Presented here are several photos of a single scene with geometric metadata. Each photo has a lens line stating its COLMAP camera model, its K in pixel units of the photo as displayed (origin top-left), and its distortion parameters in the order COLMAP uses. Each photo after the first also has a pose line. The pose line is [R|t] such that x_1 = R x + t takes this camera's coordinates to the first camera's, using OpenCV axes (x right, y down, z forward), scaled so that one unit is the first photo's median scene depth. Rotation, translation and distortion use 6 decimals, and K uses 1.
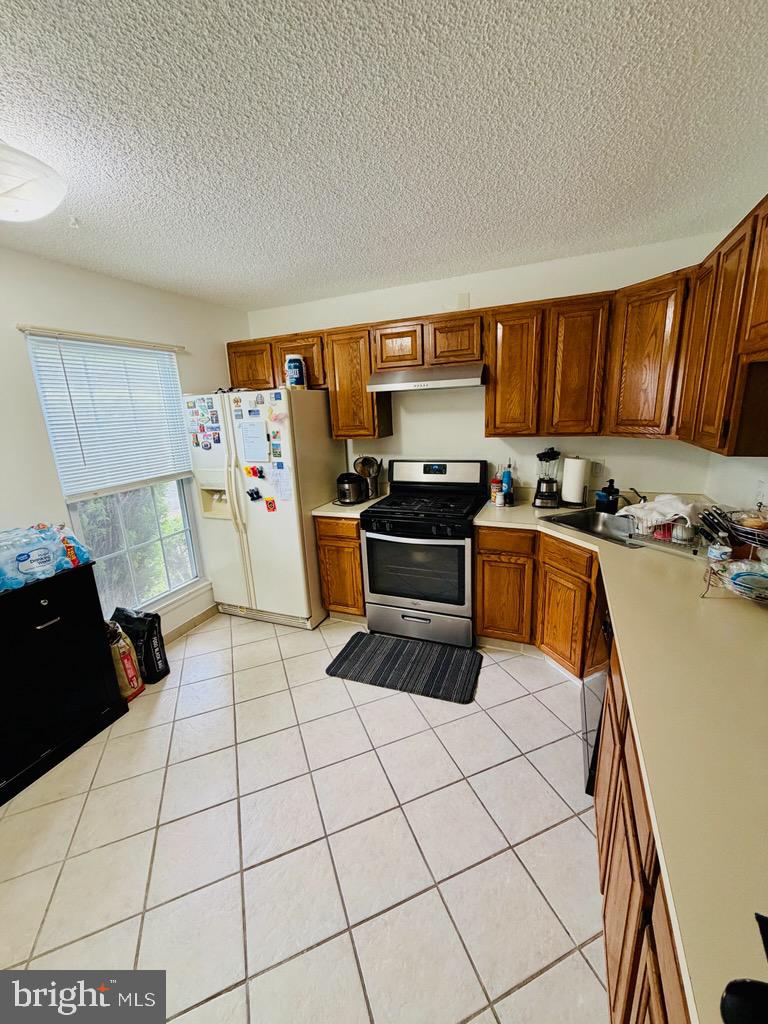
lens RADIAL K [[411.4, 0, 384.0], [0, 411.4, 512.0], [0, 0, 1]] dist [-0.000033, 0.000017]
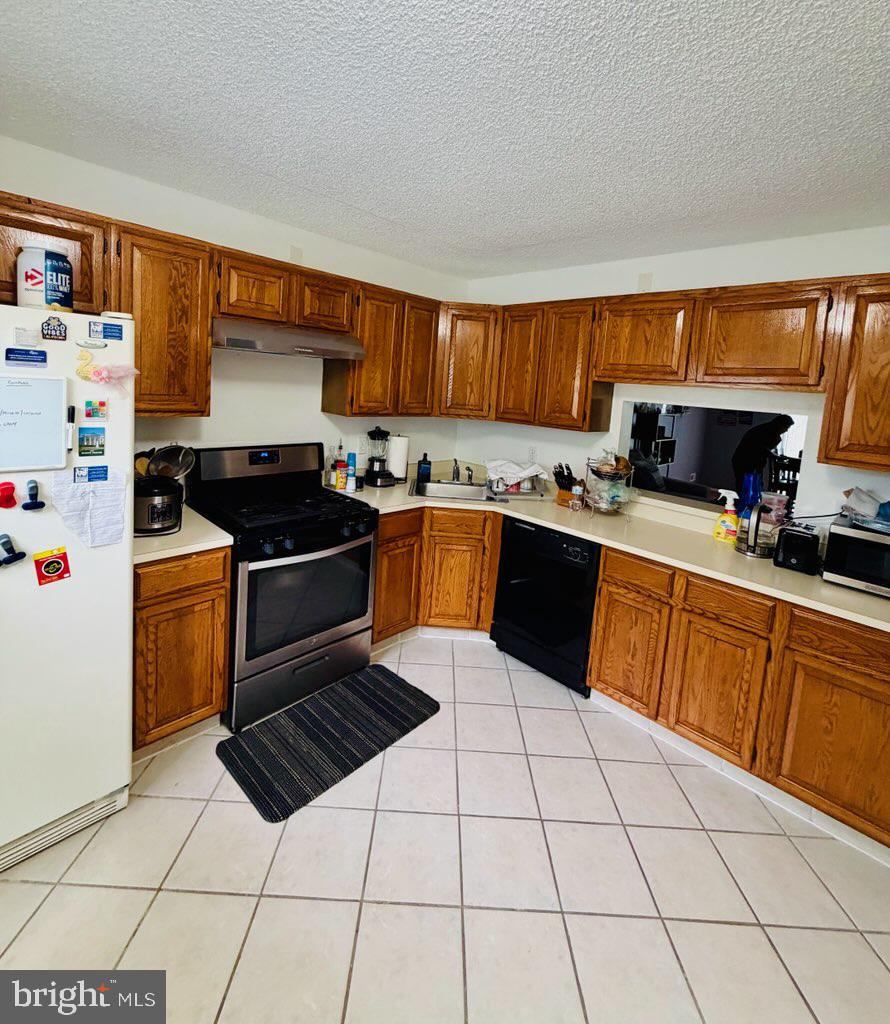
lens RADIAL K [[481.2, 0, 445.2], [0, 481.2, 428.6], [0, 0, 1]] dist [-0.001098, -0.000312]
pose [[0.335244, -0.019505, 0.941930, -0.643188], [0.146776, 0.988660, -0.031767, -0.089081], [-0.930628, 0.148902, 0.334305, 0.446103]]
